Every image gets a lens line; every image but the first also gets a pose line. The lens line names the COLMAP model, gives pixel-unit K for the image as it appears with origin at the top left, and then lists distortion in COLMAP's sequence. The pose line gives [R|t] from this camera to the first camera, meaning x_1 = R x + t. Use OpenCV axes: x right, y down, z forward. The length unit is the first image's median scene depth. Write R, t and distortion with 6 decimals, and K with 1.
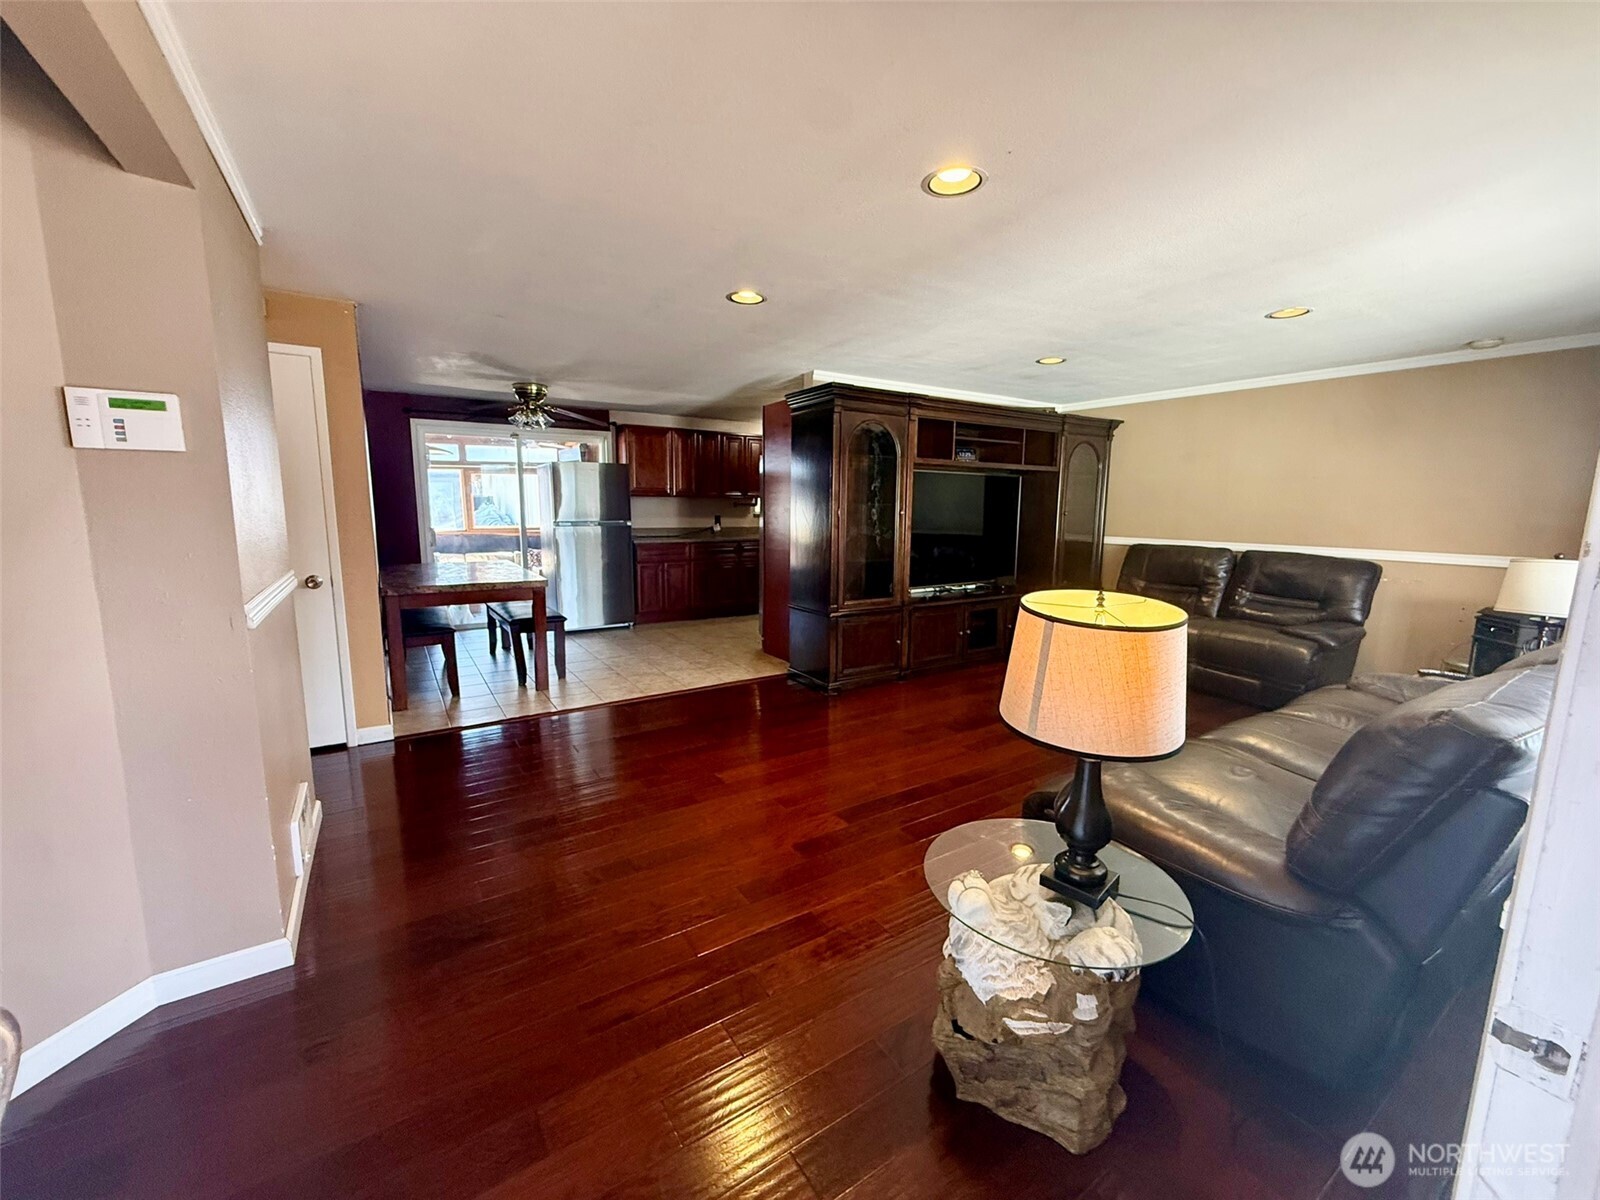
lens RADIAL K [[645.6, 0, 805.1], [0, 645.6, 598.9], [0, 0, 1]] dist [0.001721, 0.000059]
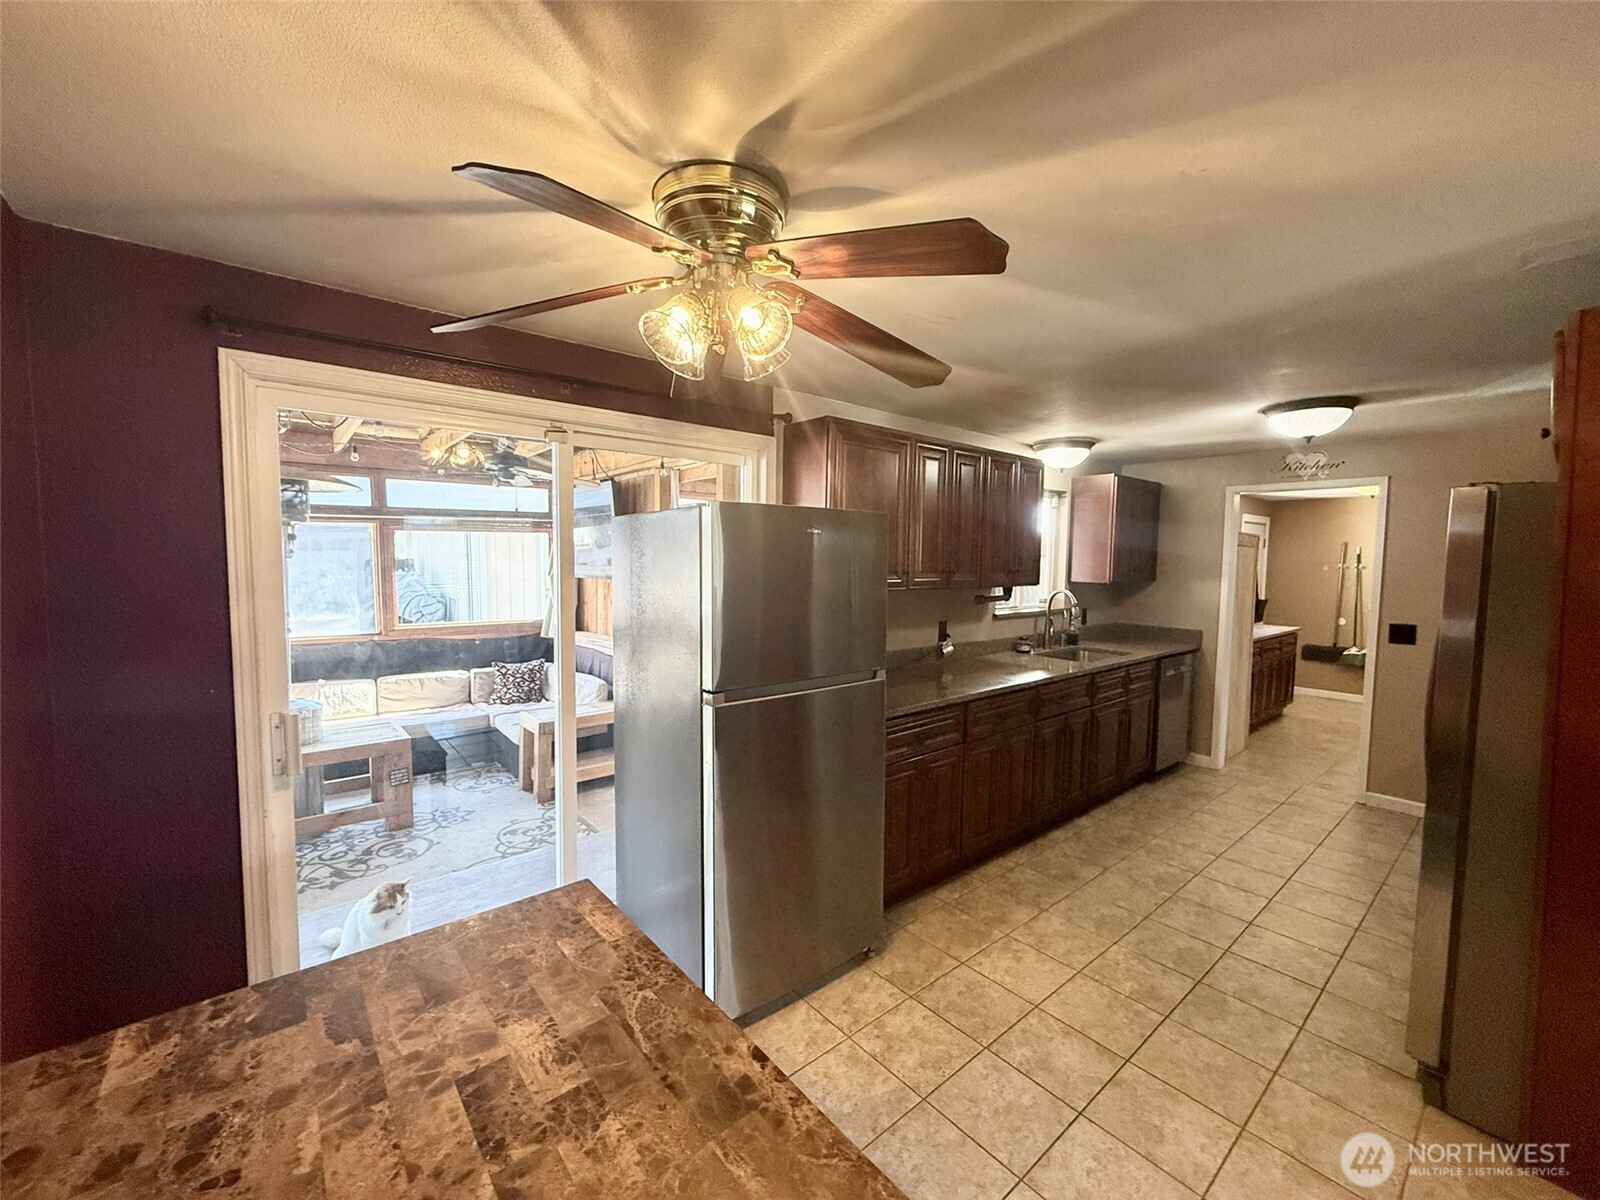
lens RADIAL K [[645.6, 0, 797.0], [0, 645.6, 602.3], [0, 0, 1]] dist [0.001721, 0.000059]
pose [[0.994224, -0.004789, 0.107215, -0.296005], [0.013033, 0.996998, -0.076325, -0.108368], [-0.106528, 0.077282, 0.991302, 0.532185]]
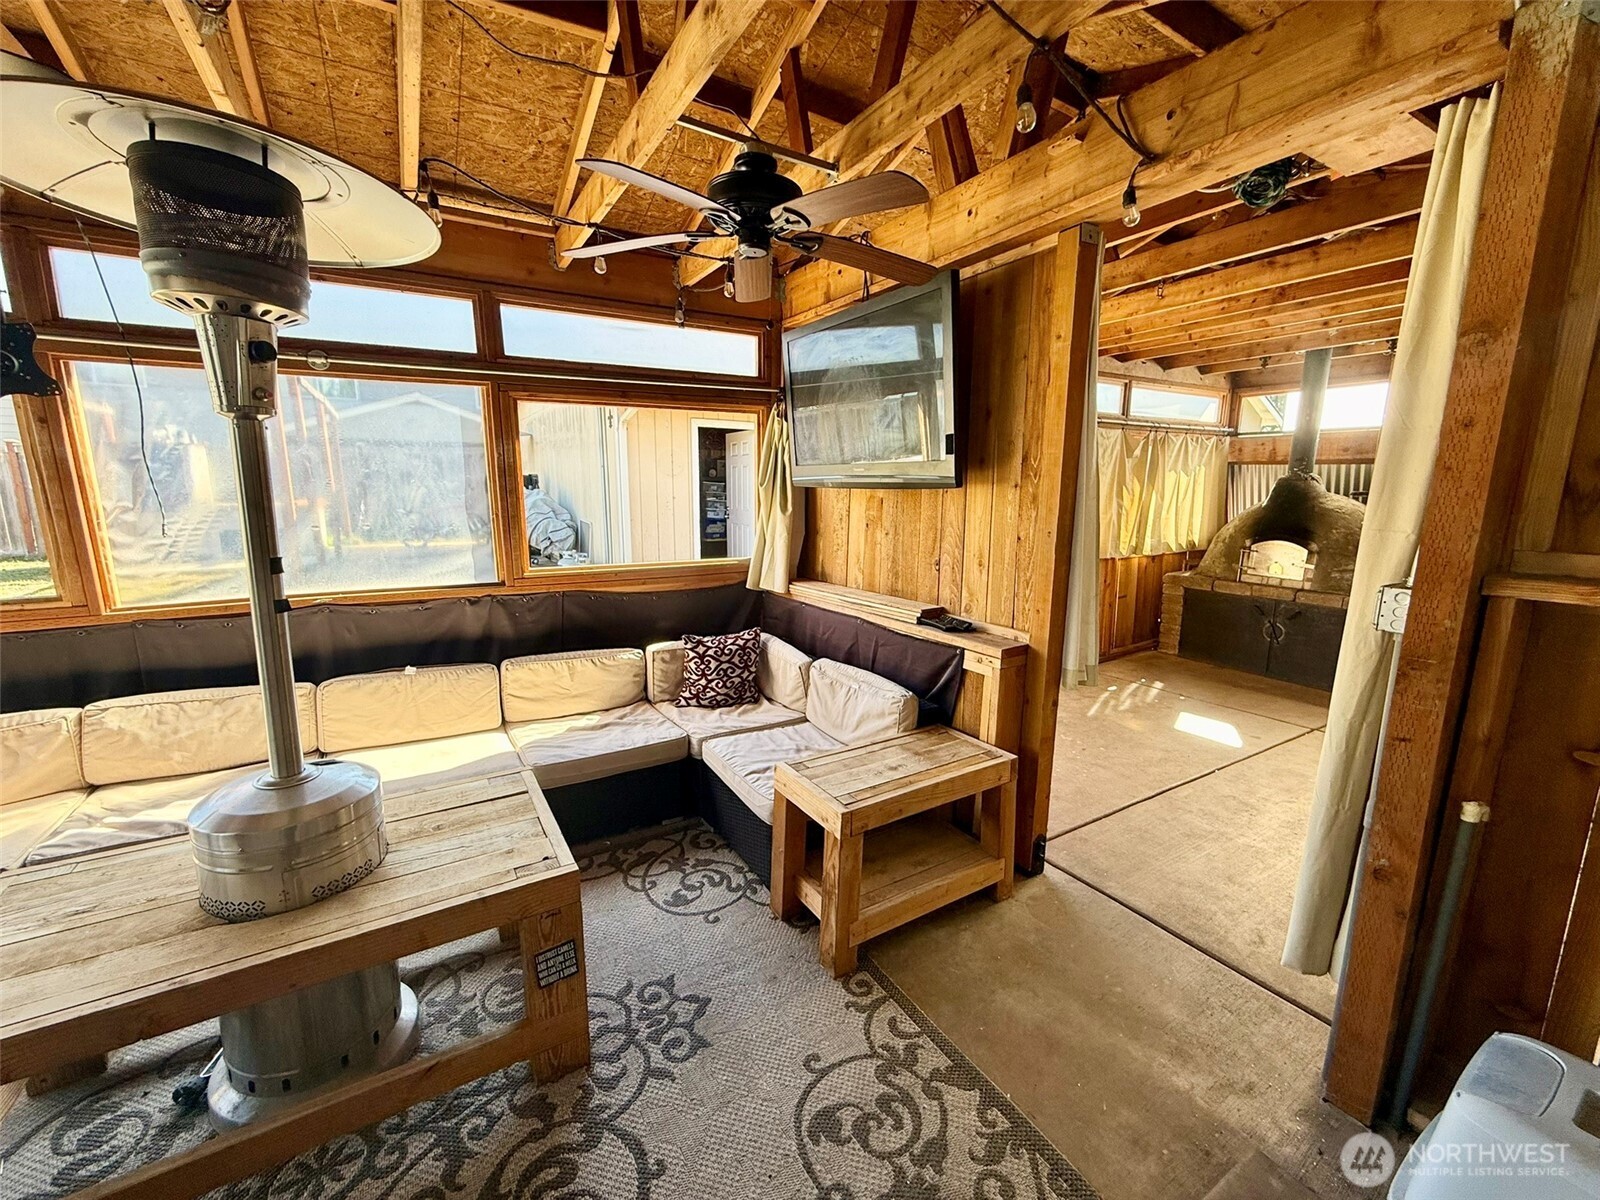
lens RADIAL K [[645.6, 0, 795.1], [0, 645.6, 601.7], [0, 0, 1]] dist [0.001721, 0.000059]
pose [[0.998916, 0.009477, -0.045580, -0.476743], [-0.007825, 0.999311, 0.036281, -0.140622], [0.045892, -0.035885, 0.998302, 0.897141]]
